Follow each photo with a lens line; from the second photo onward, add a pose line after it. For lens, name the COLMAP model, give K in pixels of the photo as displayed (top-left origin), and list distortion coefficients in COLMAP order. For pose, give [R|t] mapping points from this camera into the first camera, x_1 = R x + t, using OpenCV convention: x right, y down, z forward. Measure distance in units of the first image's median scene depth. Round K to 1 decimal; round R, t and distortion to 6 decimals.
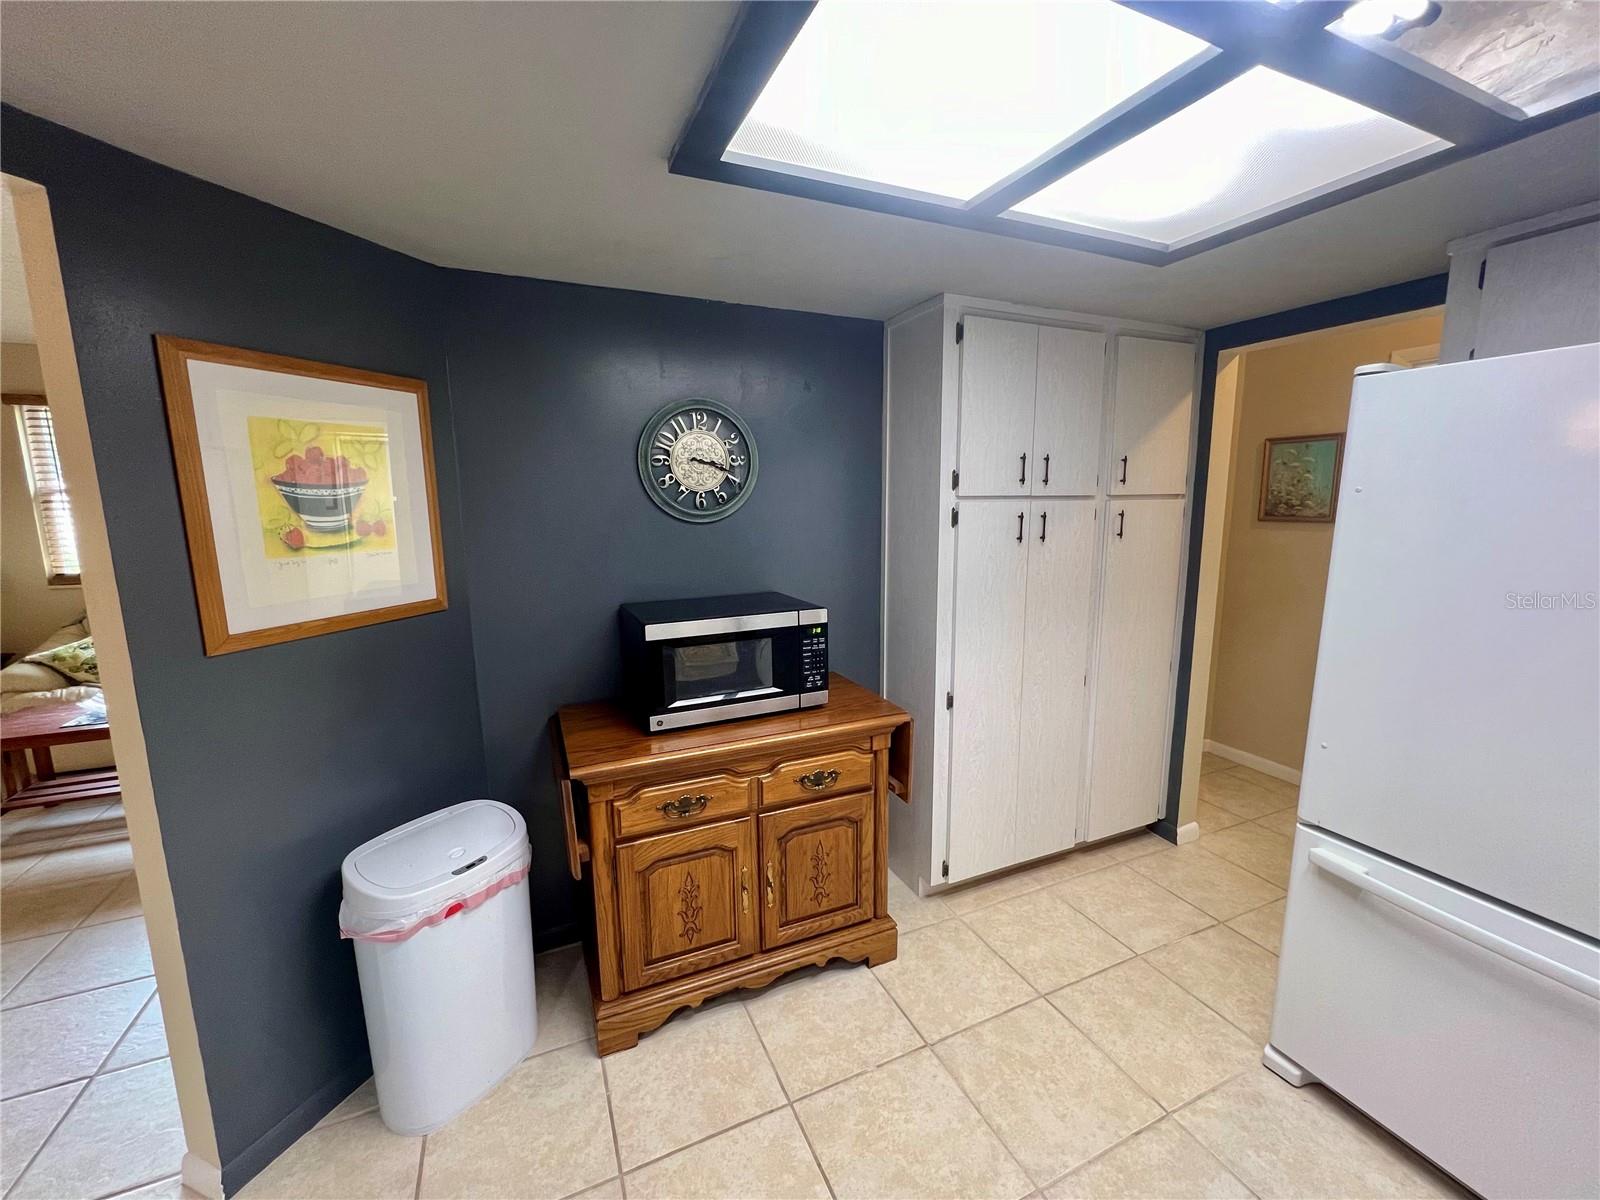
lens RADIAL K [[643.9, 0, 805.6], [0, 643.9, 606.9], [0, 0, 1]] dist [-0.003843, 0.001155]
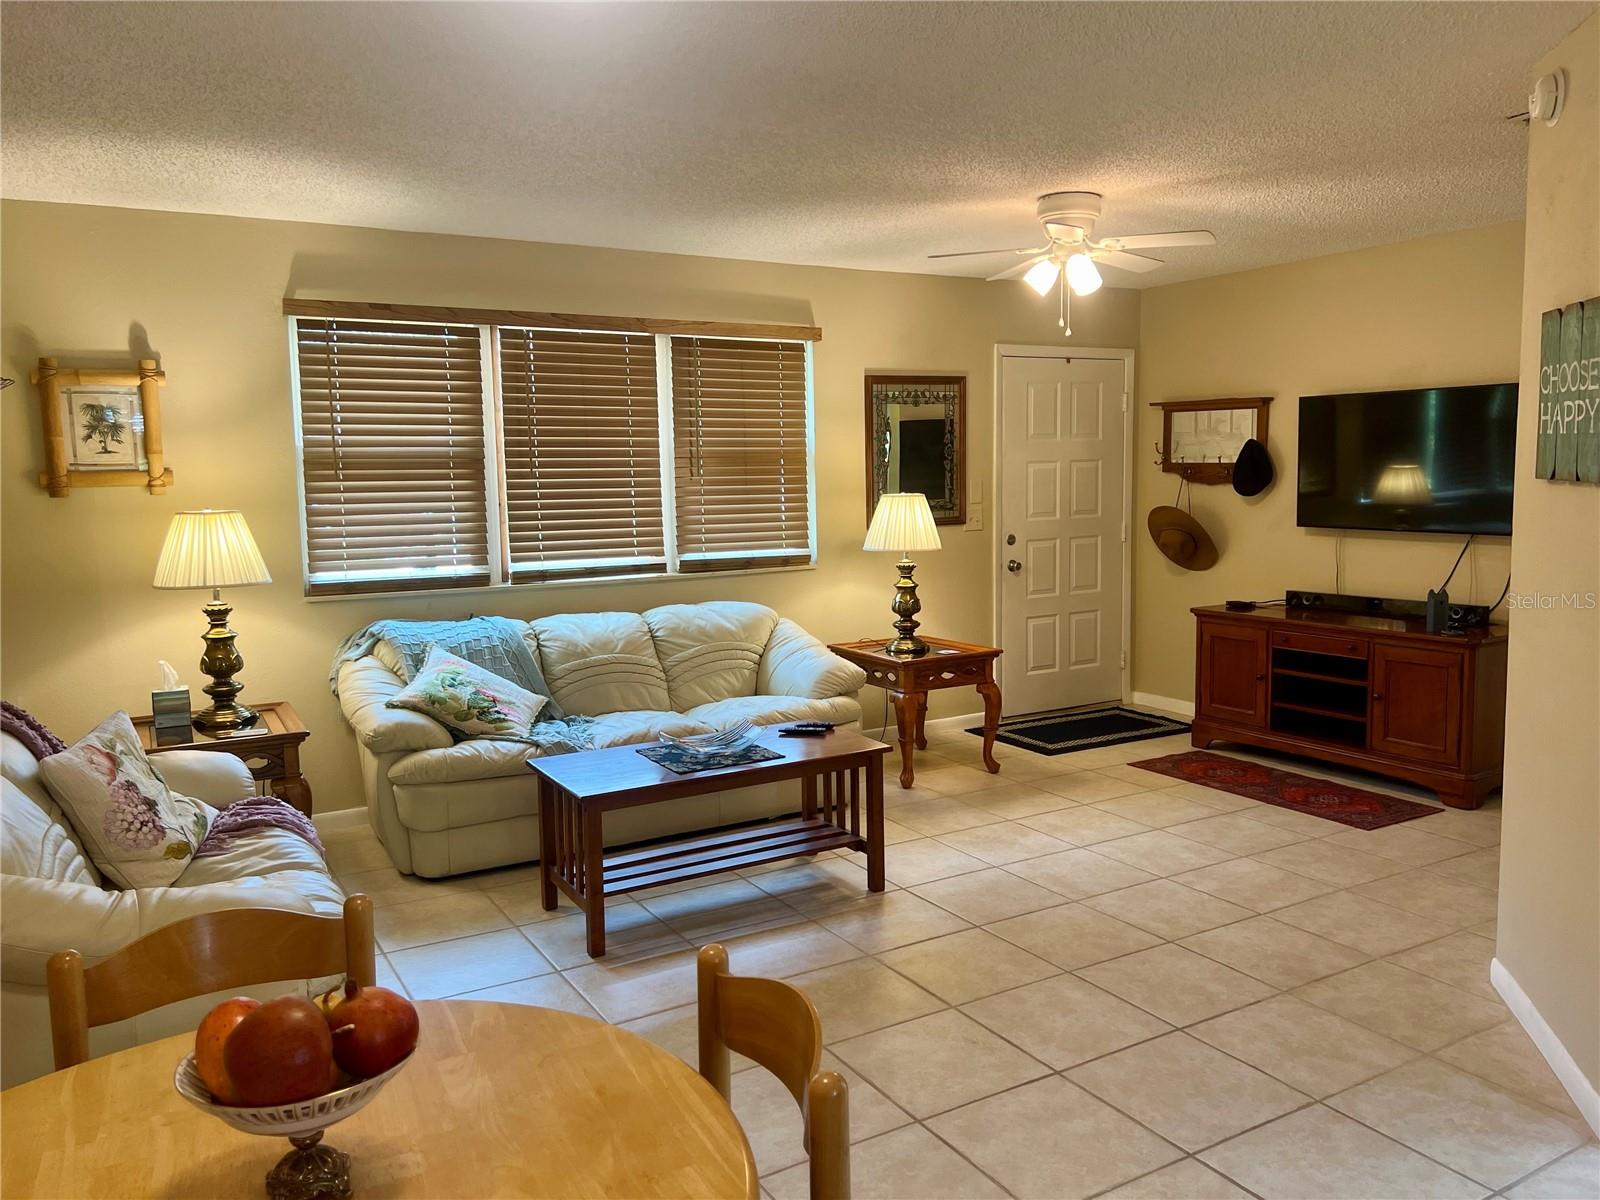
lens RADIAL K [[1201.0, 0, 808.7], [0, 1201.0, 595.8], [0, 0, 1]] dist [0.070531, -0.080840]
pose [[0.993887, -0.019150, 0.108728, -0.916091], [0.026057, 0.997707, -0.062464, 0.060763], [-0.107282, 0.064915, 0.992107, -0.283830]]
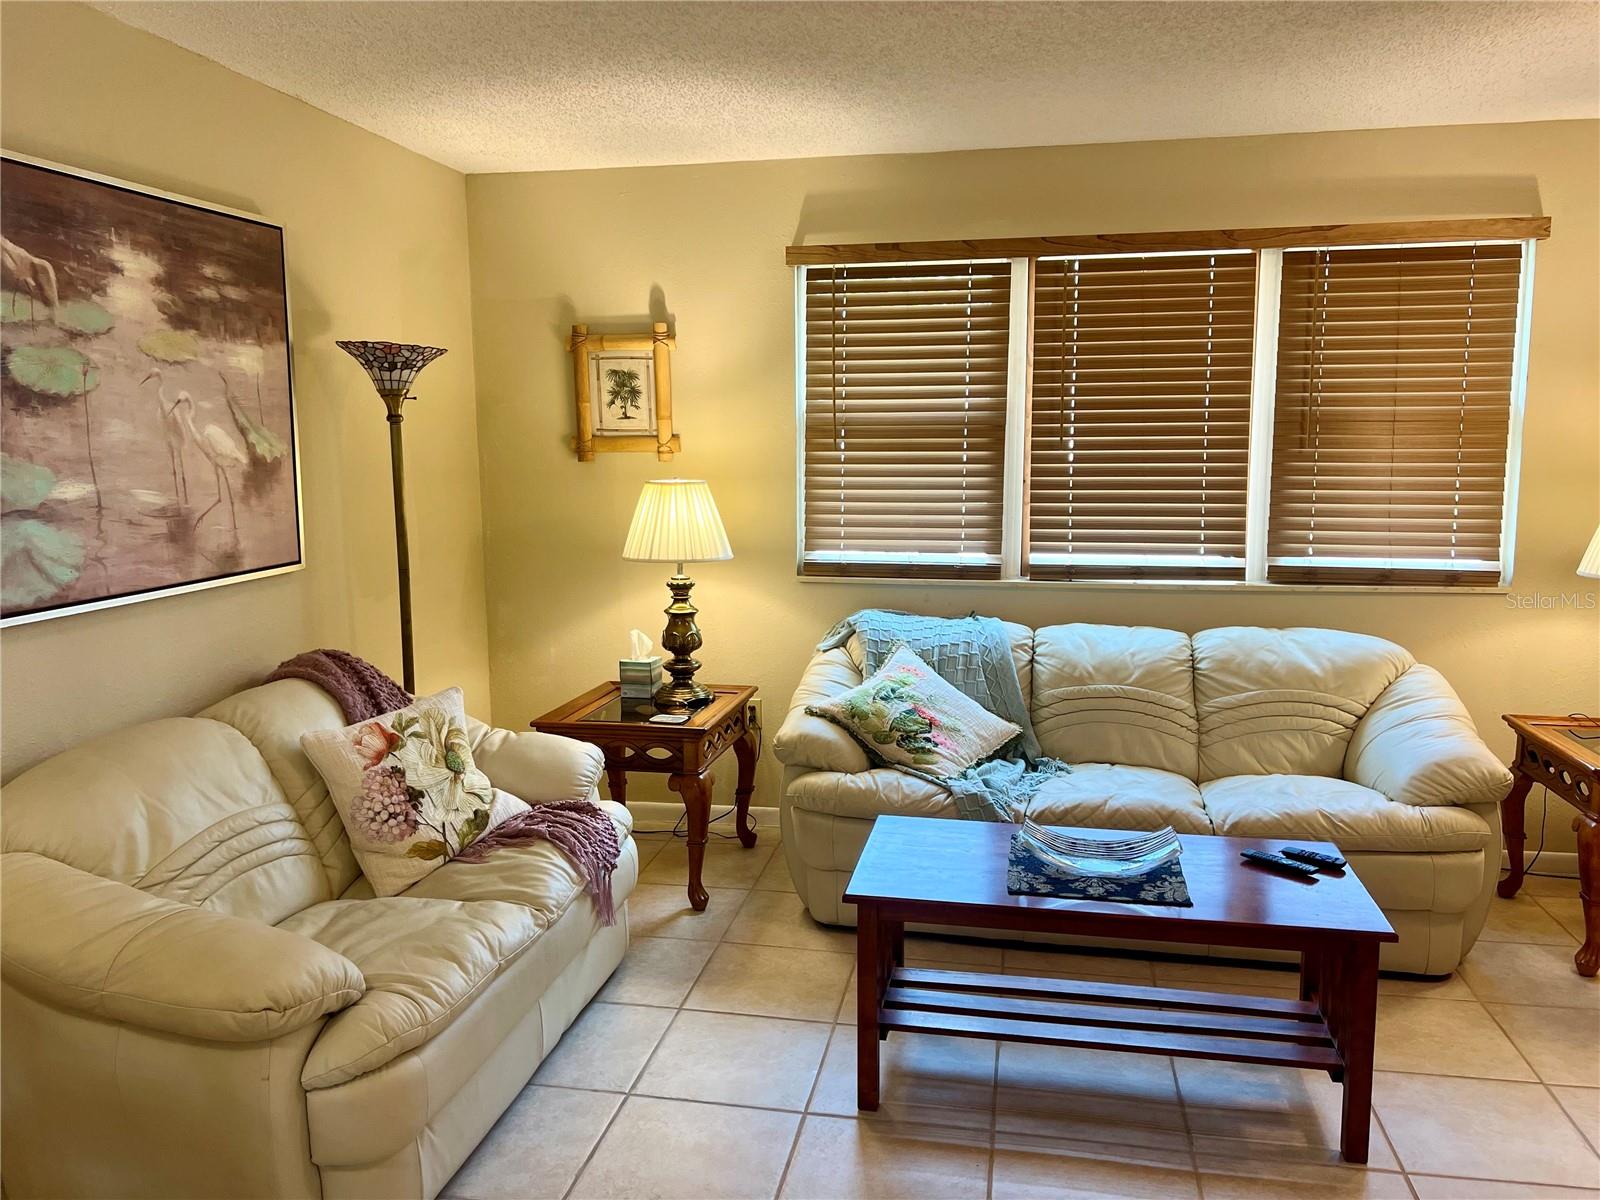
lens RADIAL K [[1201.0, 0, 812.8], [0, 1201.0, 597.7], [0, 0, 1]] dist [0.070531, -0.080840]
pose [[0.821759, 0.082266, -0.563865, -0.617078], [-0.097870, 0.995196, 0.002563, -0.019250], [0.561367, 0.053079, 0.825863, 0.110170]]
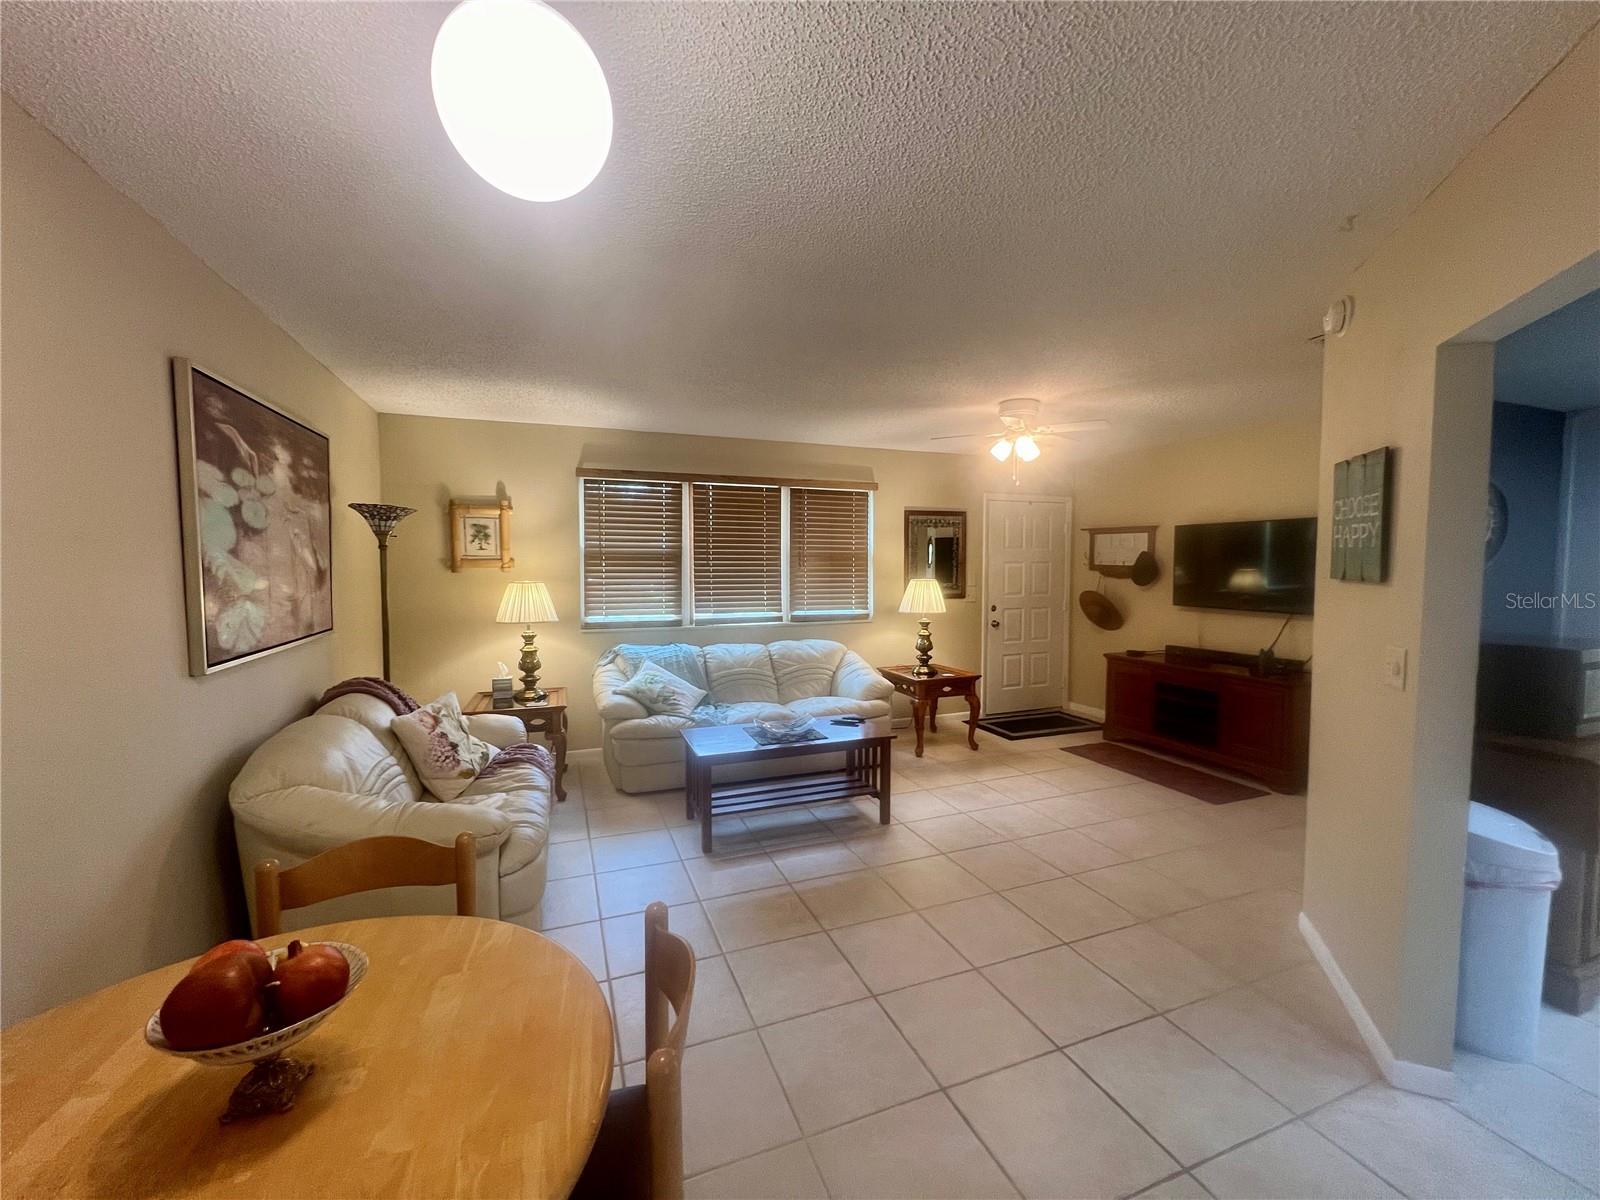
lens RADIAL K [[643.9, 0, 799.1], [0, 643.9, 598.9], [0, 0, 1]] dist [-0.003843, 0.001155]
pose [[0.998439, 0.012122, -0.054517, -0.813949], [-0.018319, 0.993238, -0.114646, 0.043014], [0.052758, 0.115466, 0.991909, -0.163507]]
